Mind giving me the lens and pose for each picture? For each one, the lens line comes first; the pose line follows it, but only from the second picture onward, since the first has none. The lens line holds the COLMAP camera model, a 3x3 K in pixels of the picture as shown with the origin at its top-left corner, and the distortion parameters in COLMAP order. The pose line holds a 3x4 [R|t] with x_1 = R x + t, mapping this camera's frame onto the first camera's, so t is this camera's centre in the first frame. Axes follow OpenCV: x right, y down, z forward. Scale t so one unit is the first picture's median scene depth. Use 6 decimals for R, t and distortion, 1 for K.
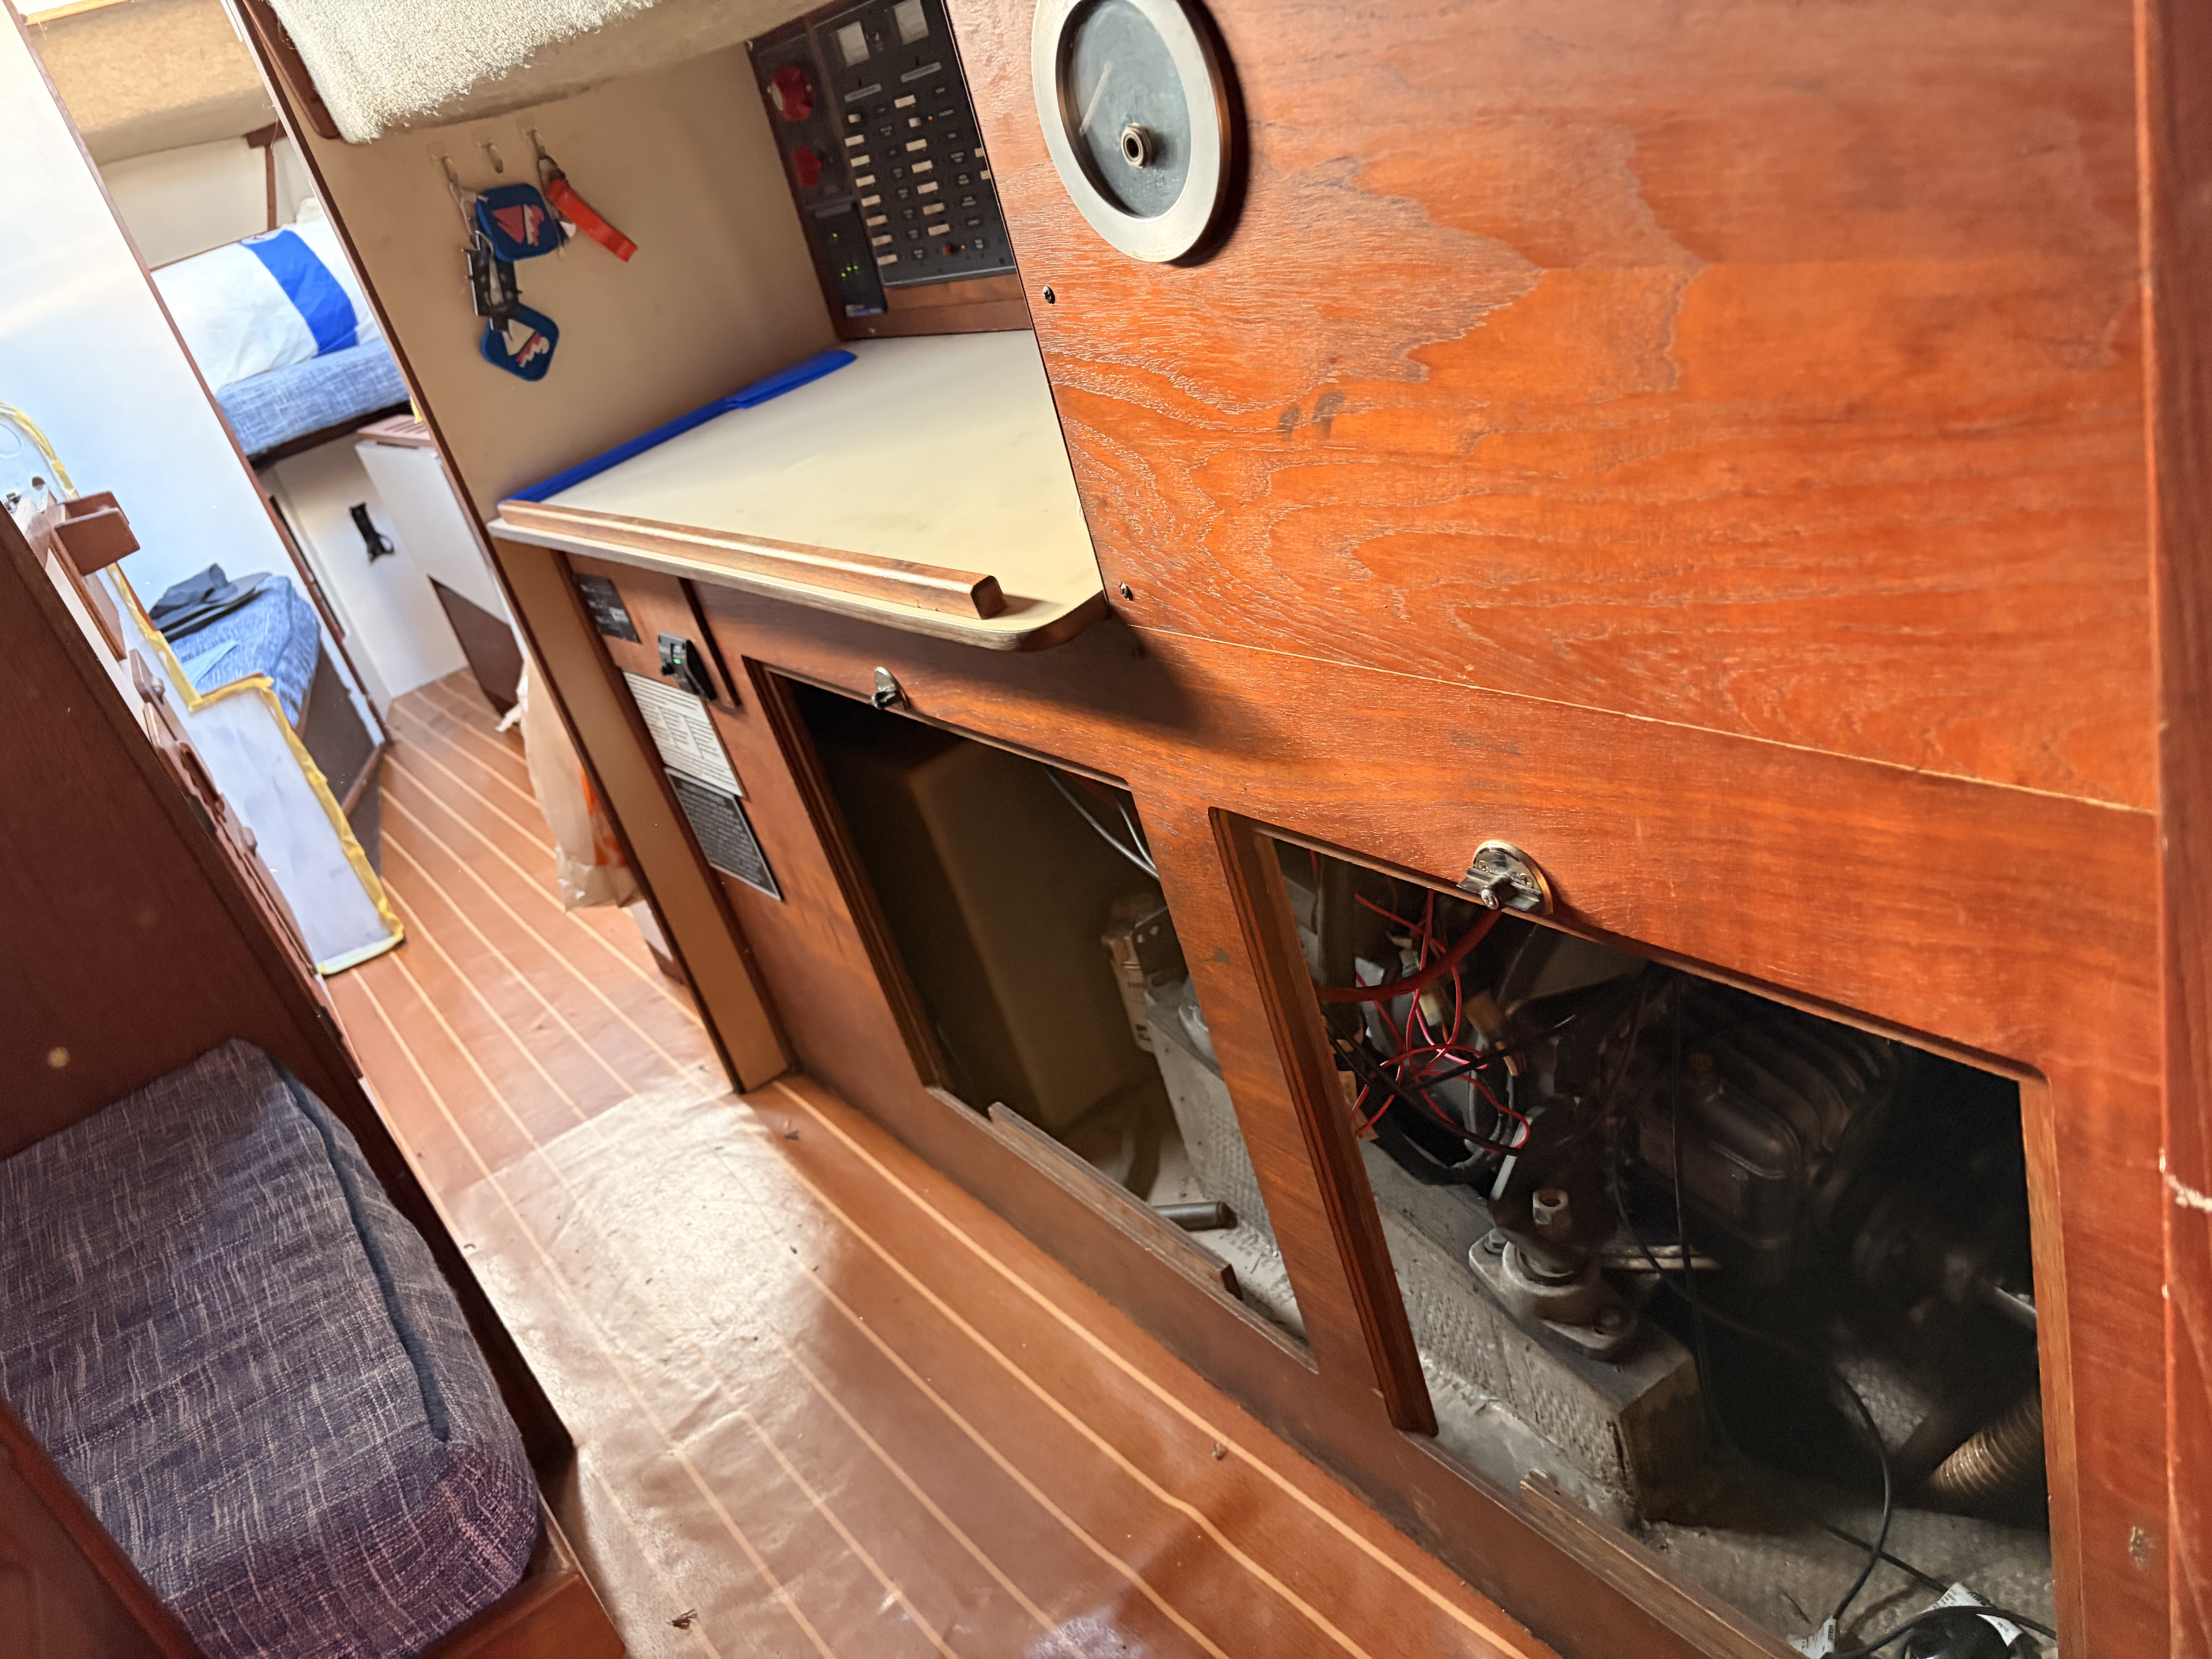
lens RADIAL K [[1666.1, 0, 1101.8], [0, 1666.1, 836.3], [0, 0, 1]] dist [0.009843, -0.012047]
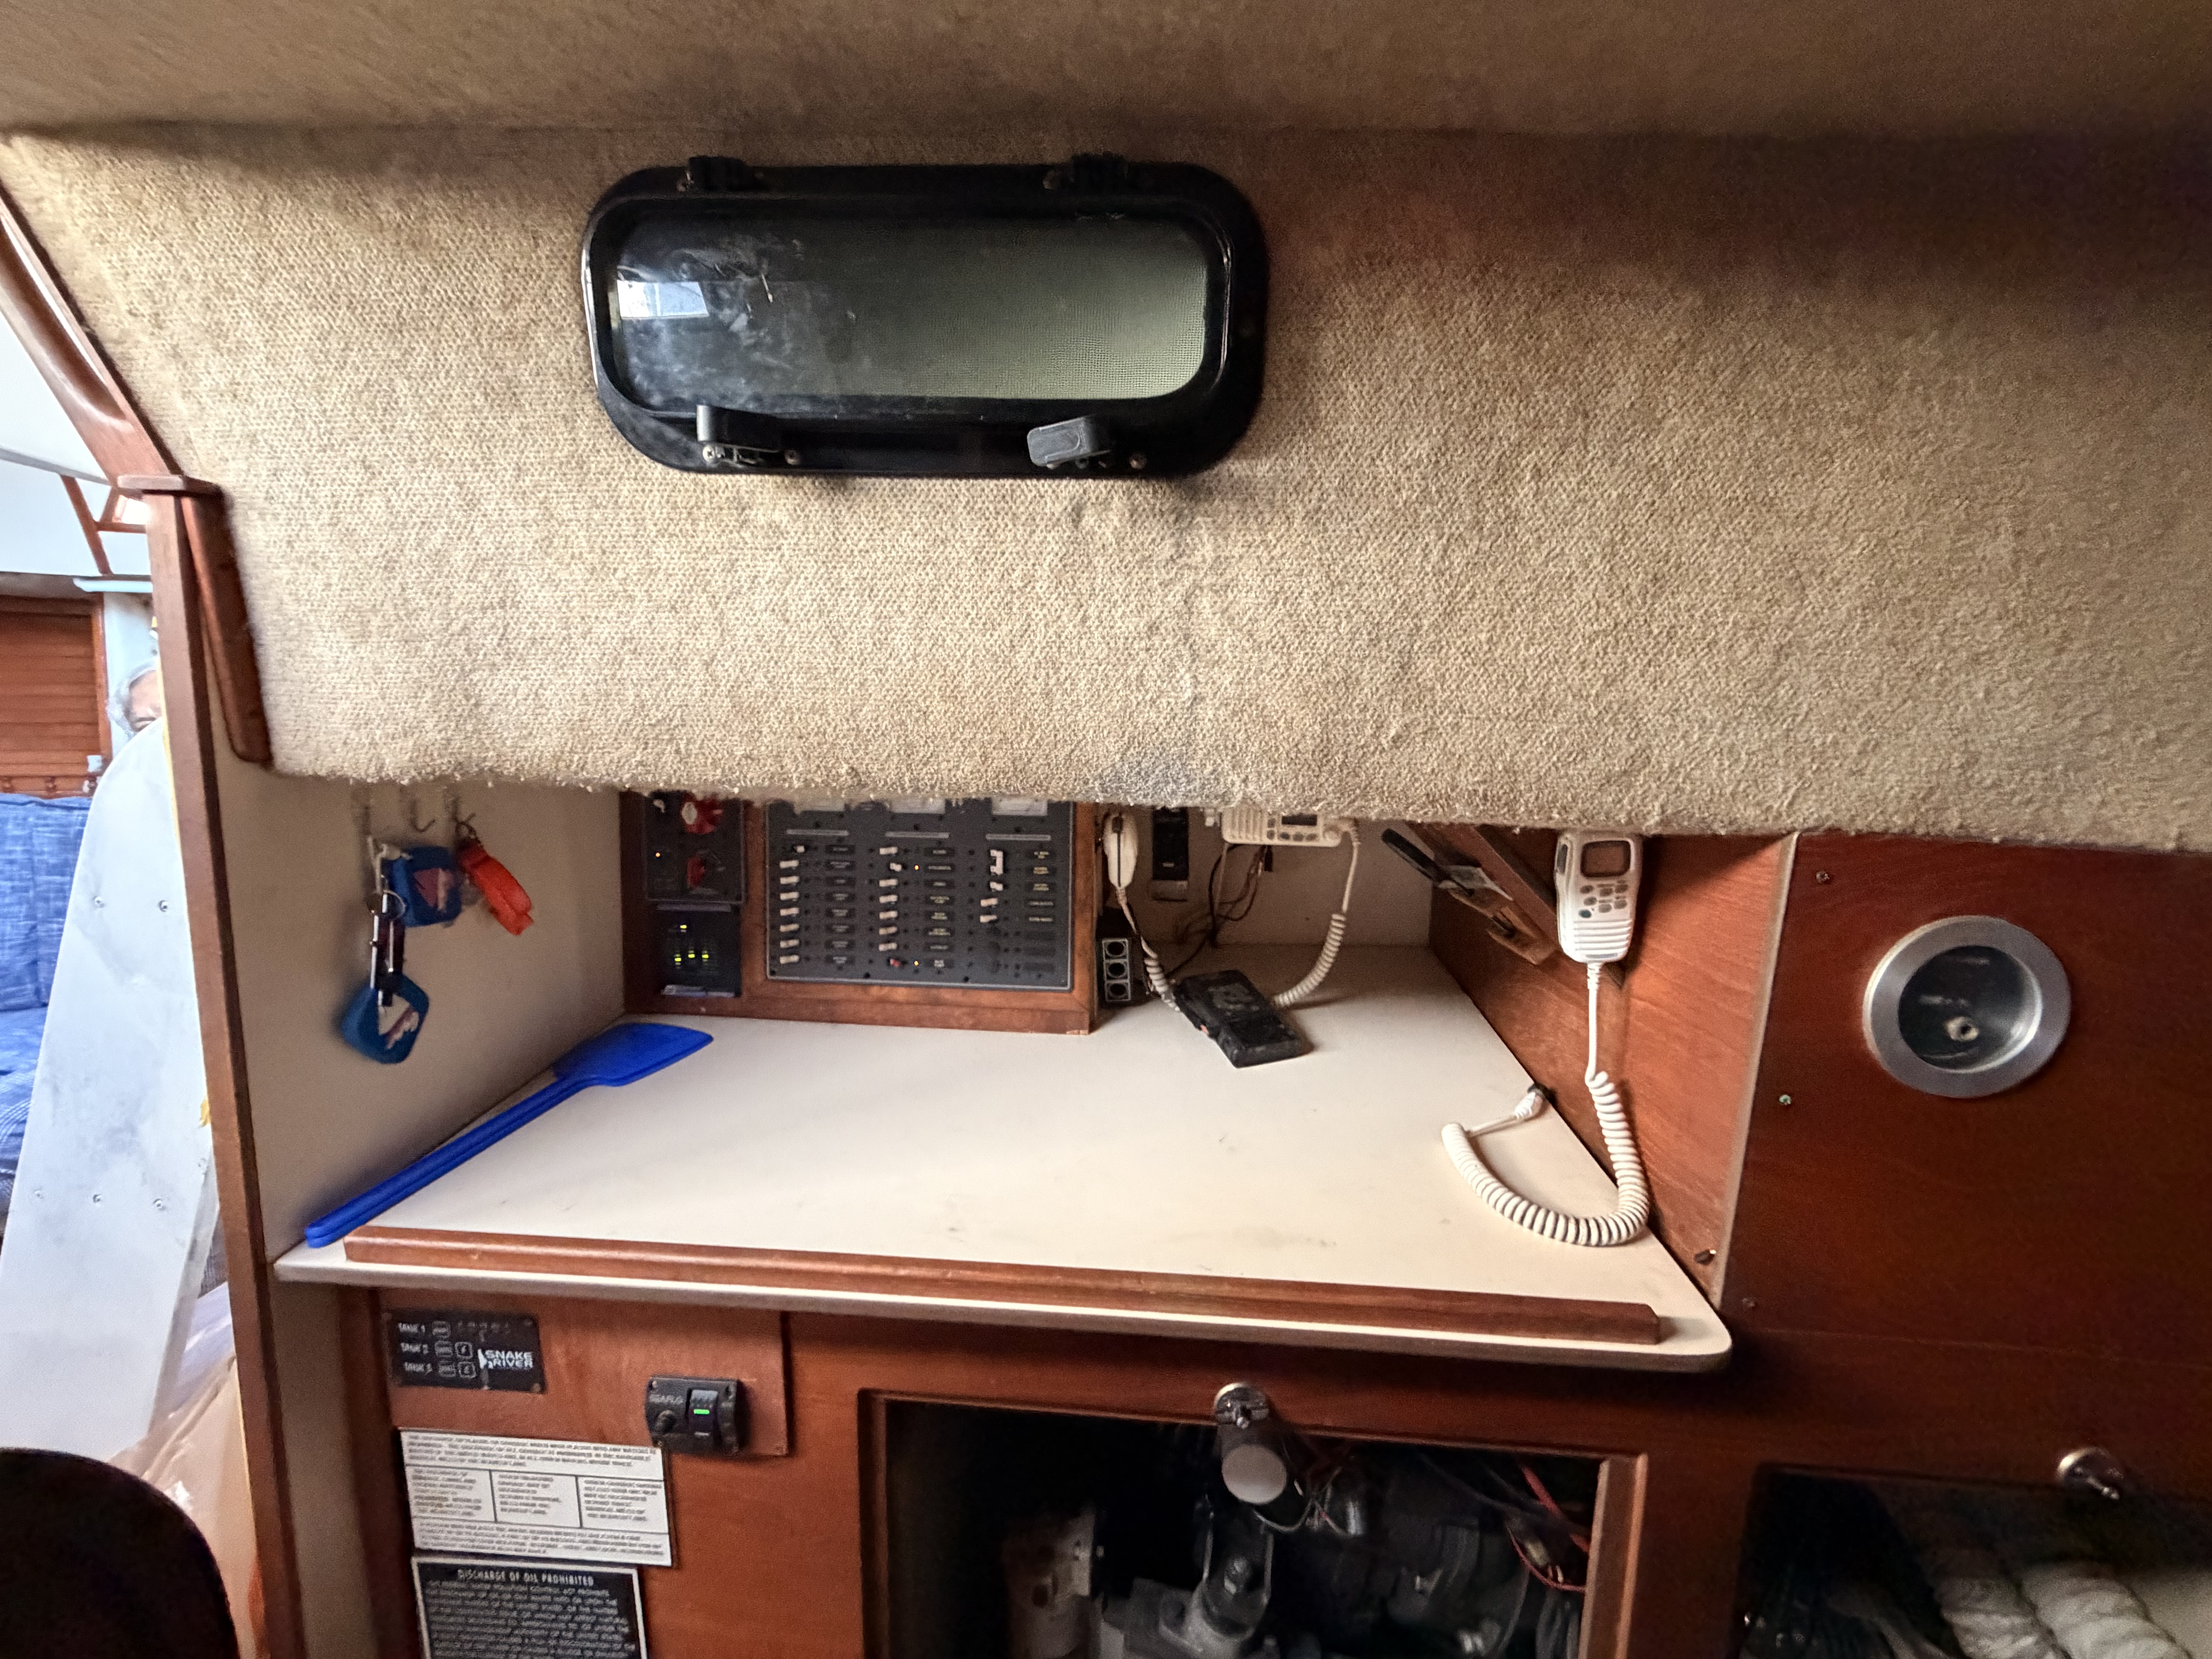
lens RADIAL K [[882.5, 0, 1101.1], [0, 882.5, 827.2], [0, 0, 1]] dist [0.003698, 0.000618]
pose [[0.629183, 0.194989, 0.752401, -0.482613], [0.151514, 0.918682, -0.364783, -0.170837], [-0.762346, 0.343515, 0.548476, 0.458696]]
